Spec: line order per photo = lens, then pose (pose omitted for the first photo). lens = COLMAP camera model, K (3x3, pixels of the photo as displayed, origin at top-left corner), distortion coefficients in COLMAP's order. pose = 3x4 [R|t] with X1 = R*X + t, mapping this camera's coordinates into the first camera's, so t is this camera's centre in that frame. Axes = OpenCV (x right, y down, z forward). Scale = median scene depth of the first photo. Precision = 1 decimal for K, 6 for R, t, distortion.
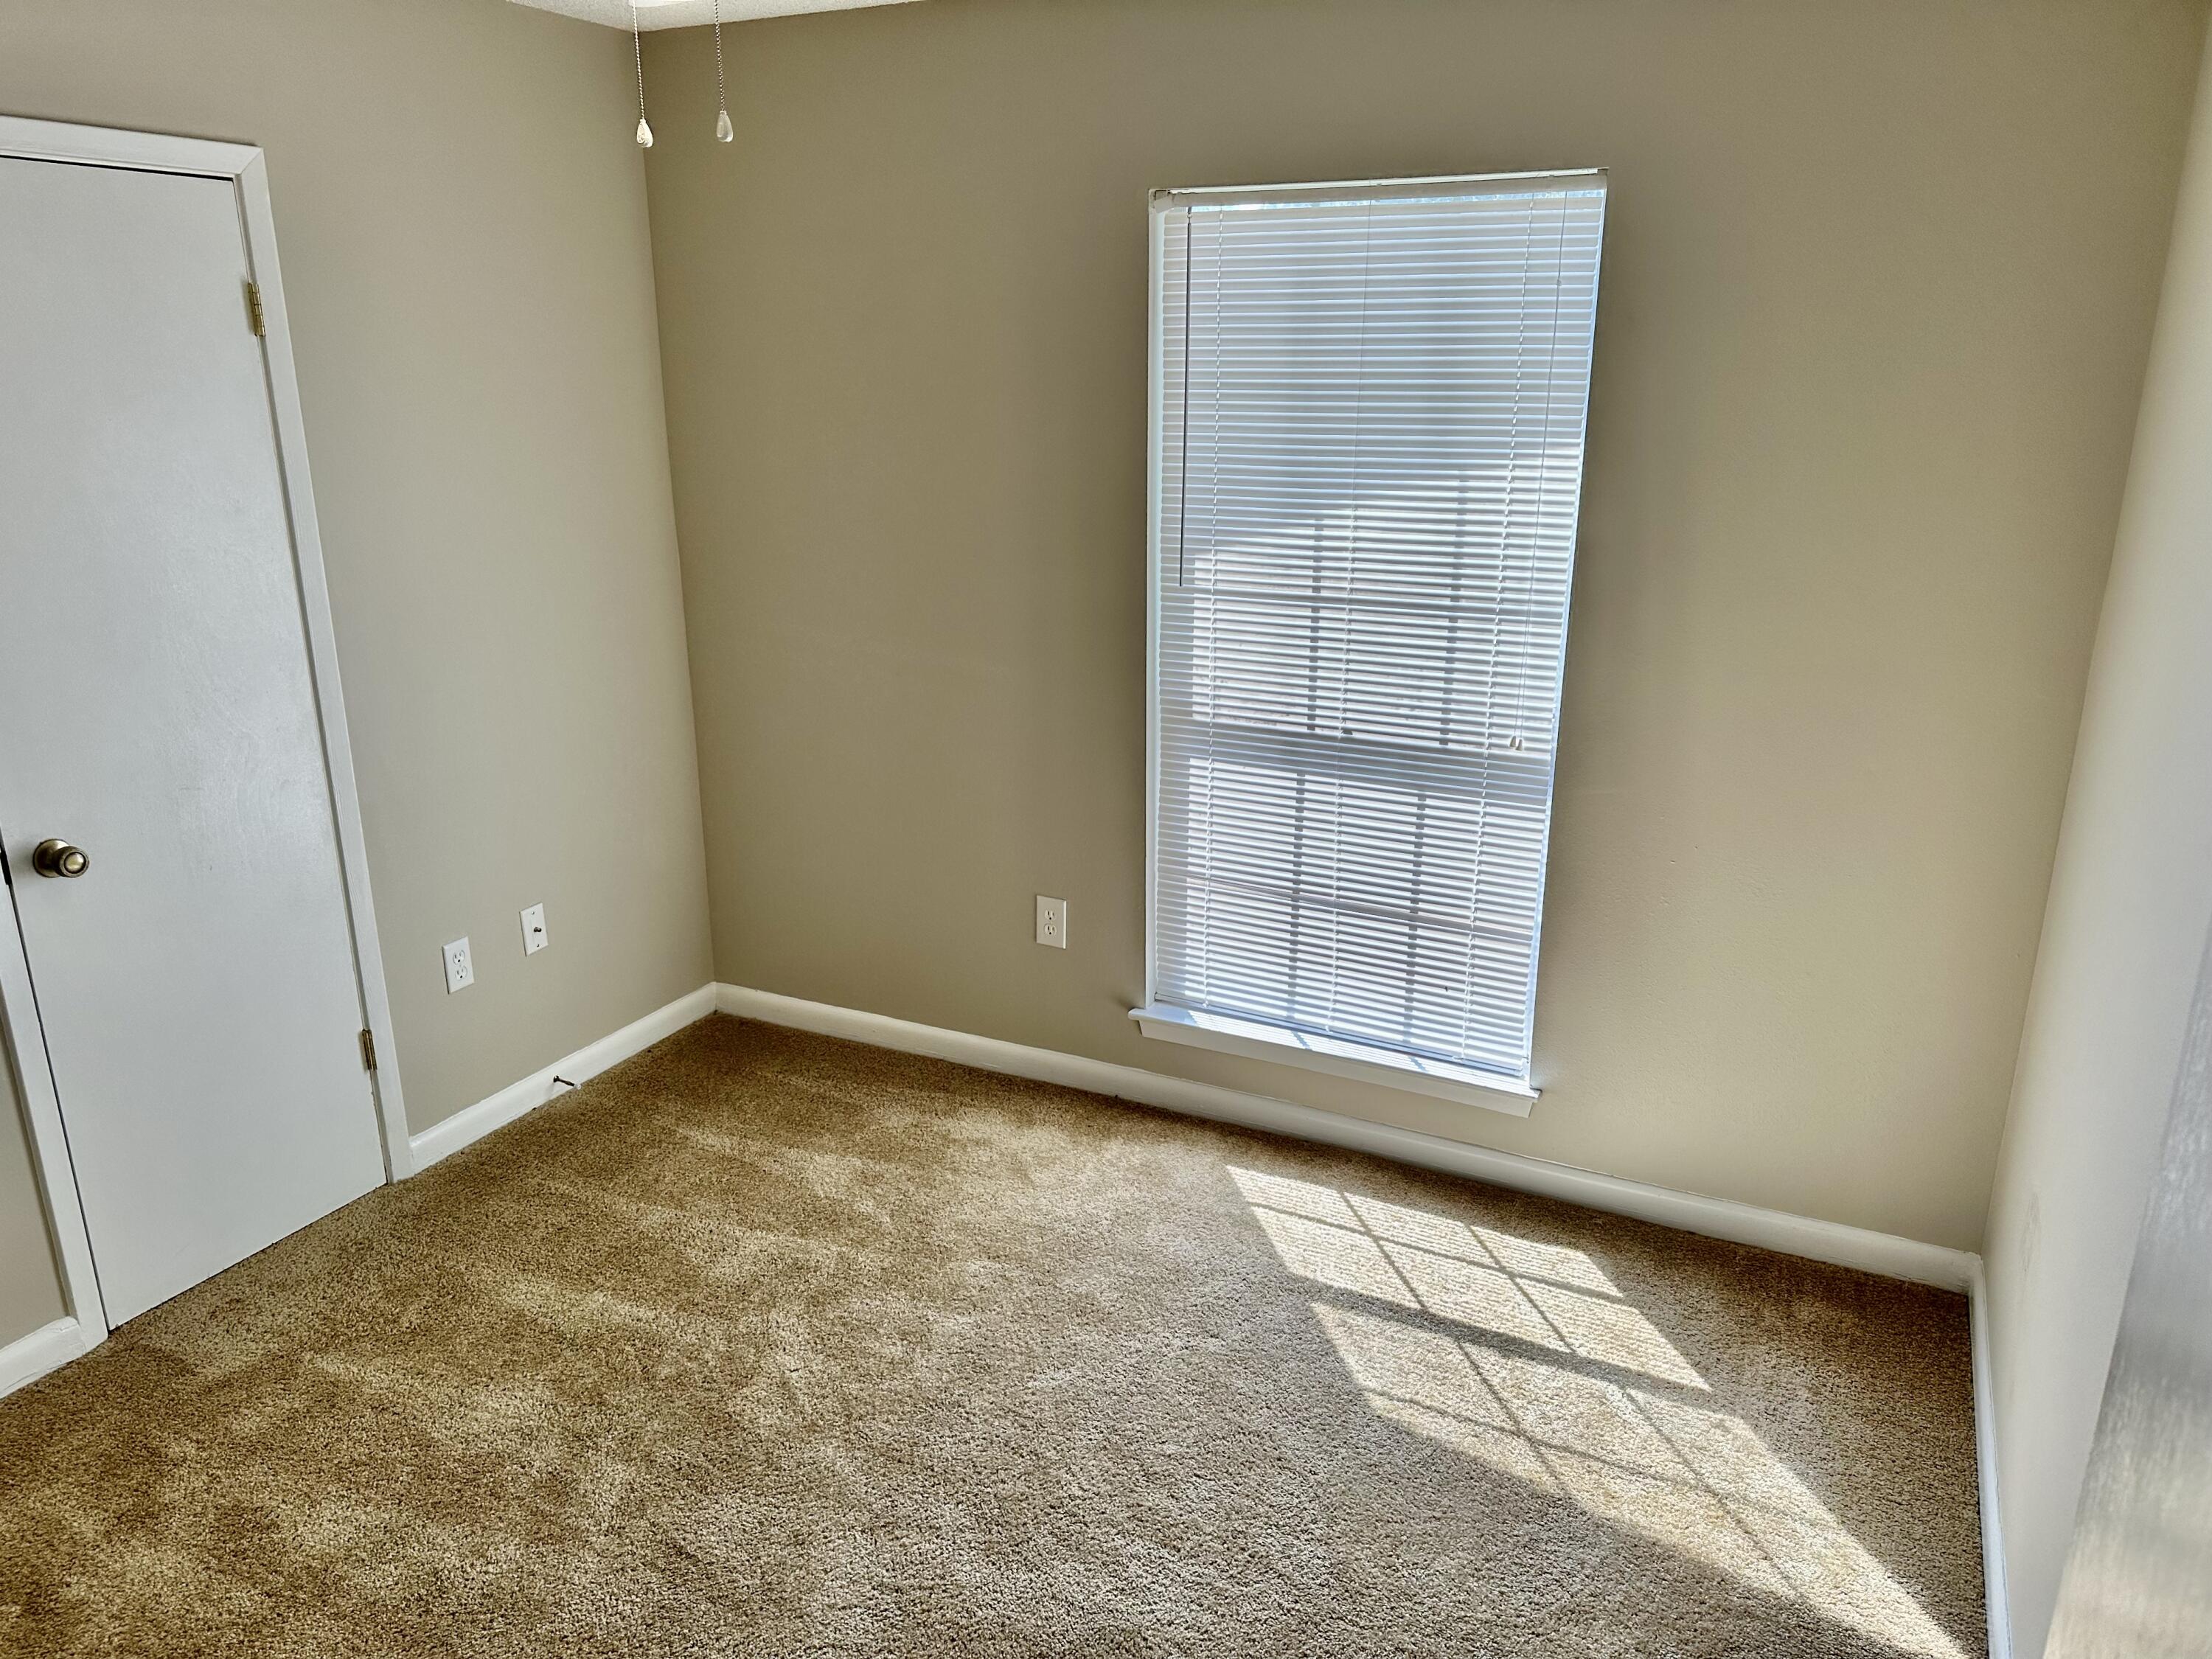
lens RADIAL K [[1541.3, 0, 1104.7], [0, 1541.3, 821.4], [0, 0, 1]] dist [0.171409, -0.364946]
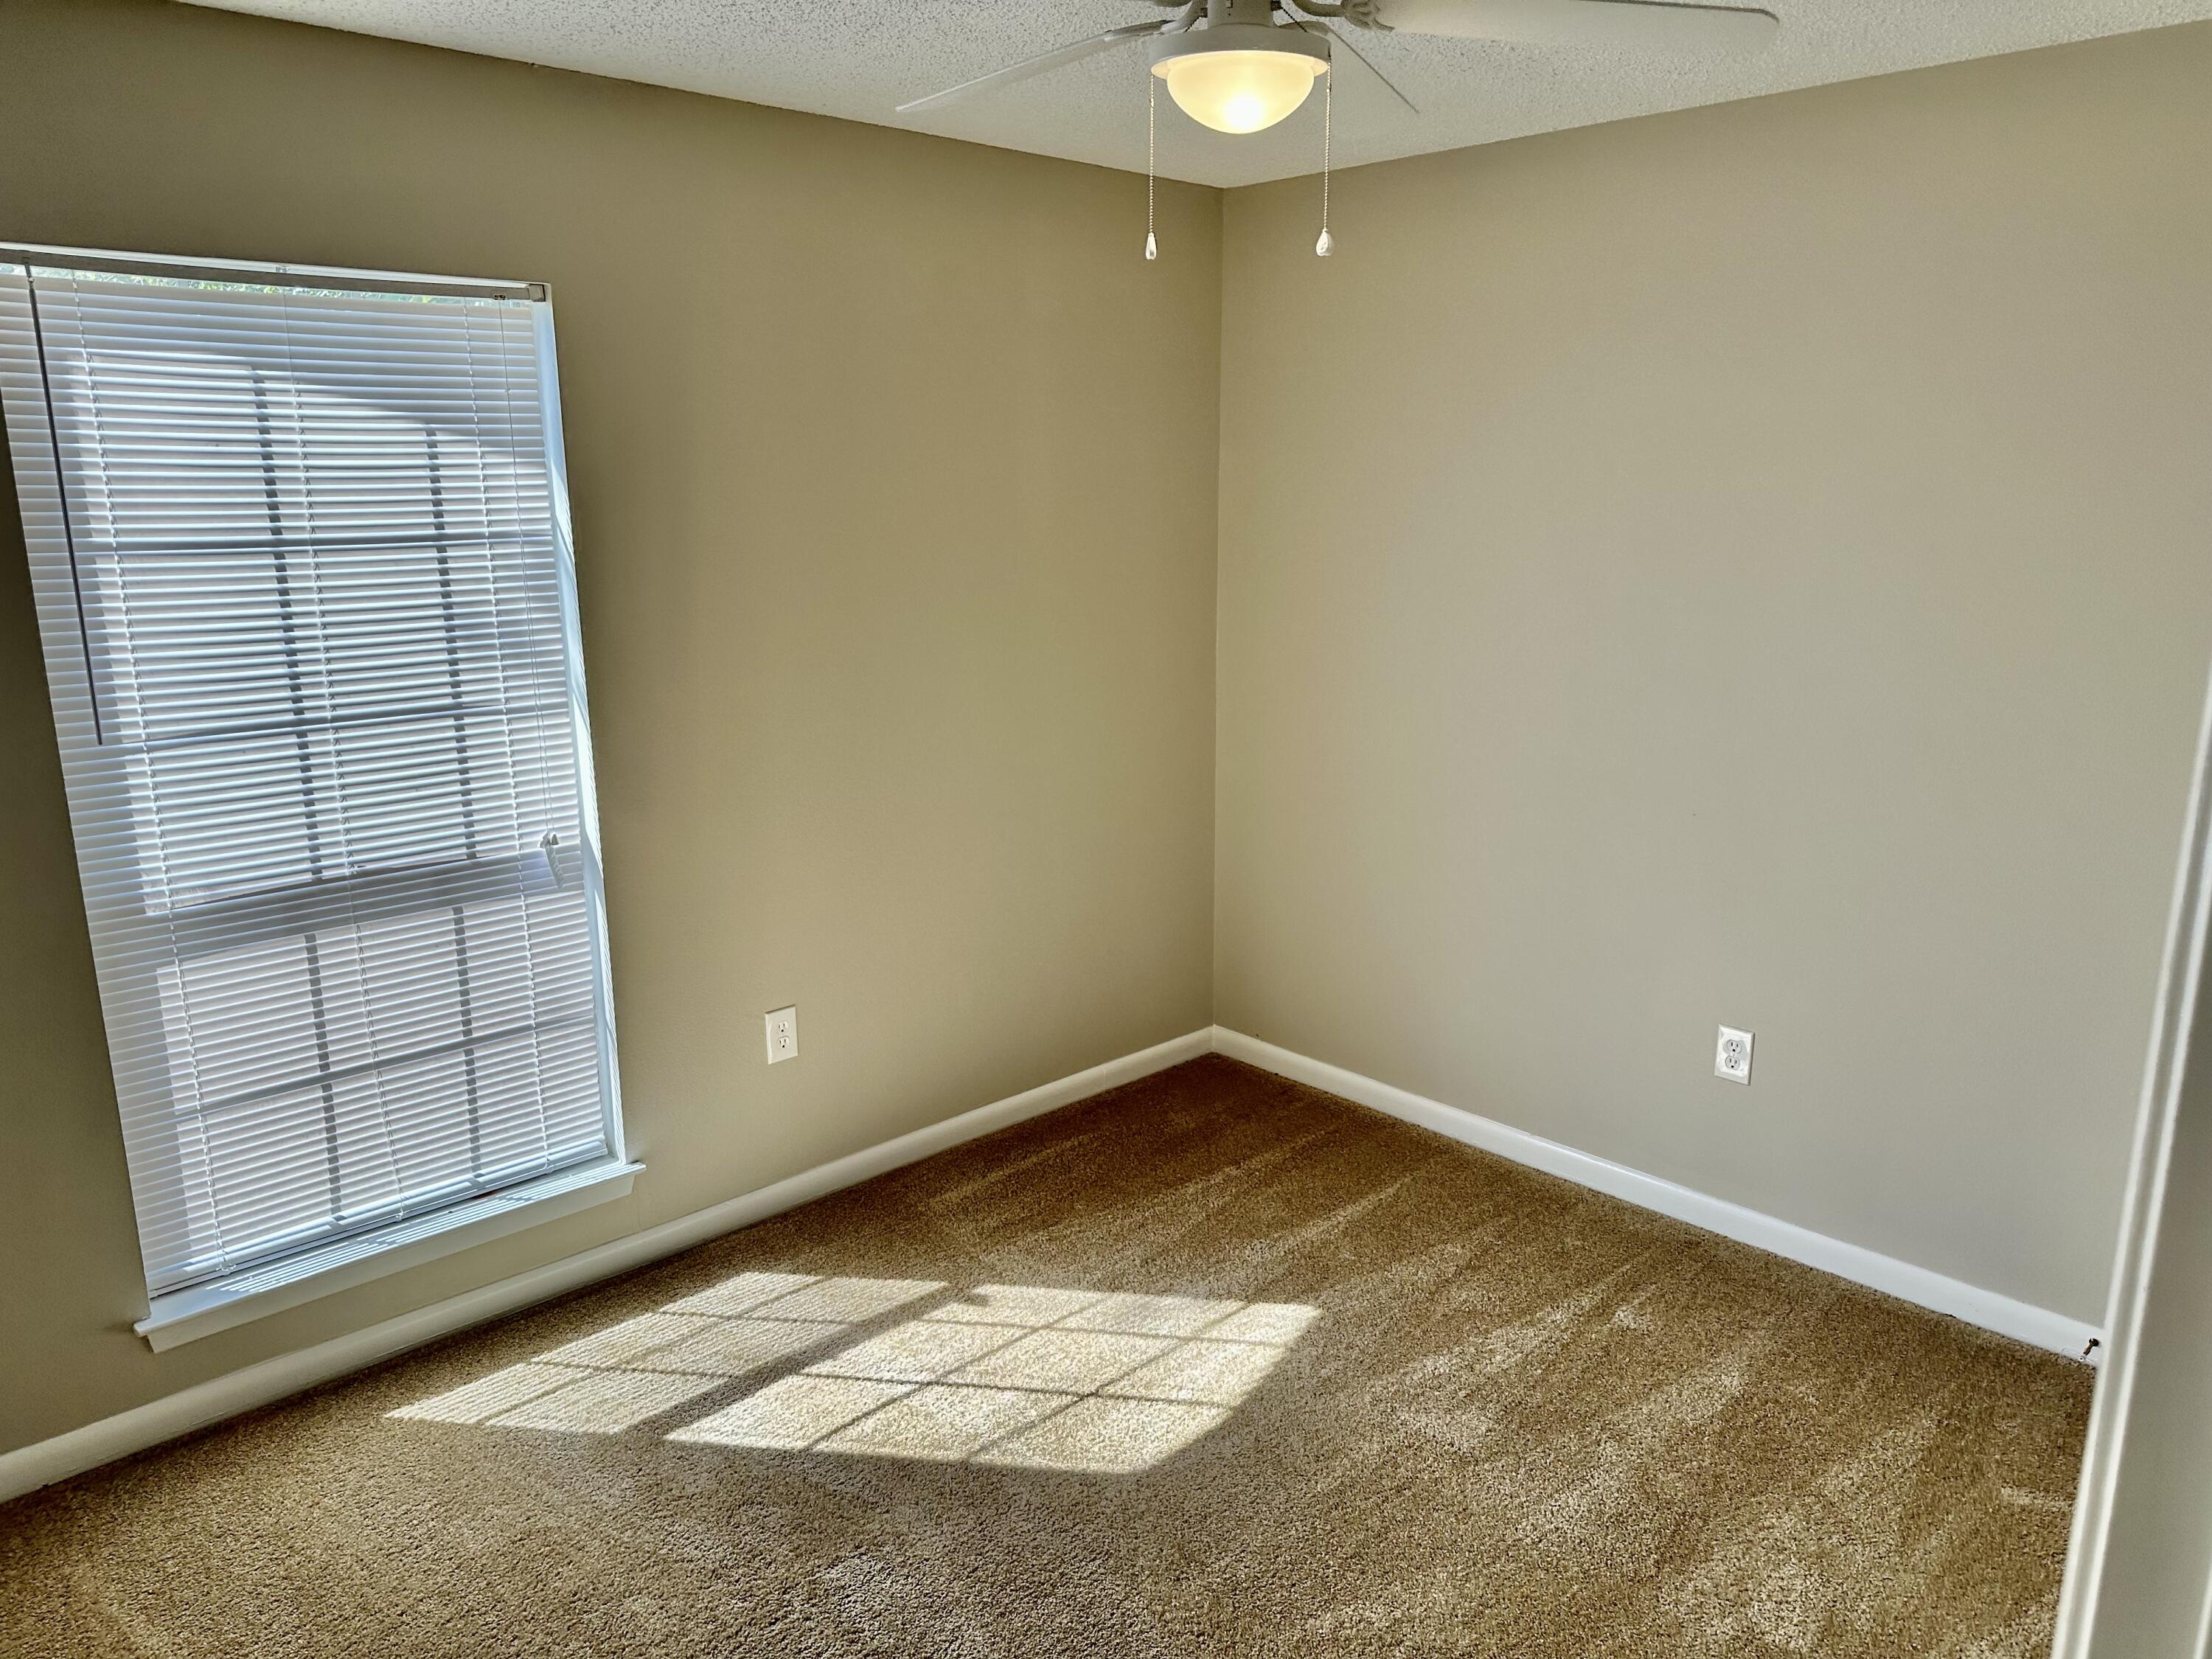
lens RADIAL K [[1541.3, 0, 1104.7], [0, 1541.3, 821.4], [0, 0, 1]] dist [0.171409, -0.364946]
pose [[0.332262, -0.201320, 0.921451, -0.534569], [0.277539, 0.954570, 0.108479, -0.069335], [-0.901429, 0.219695, 0.373042, 0.298765]]
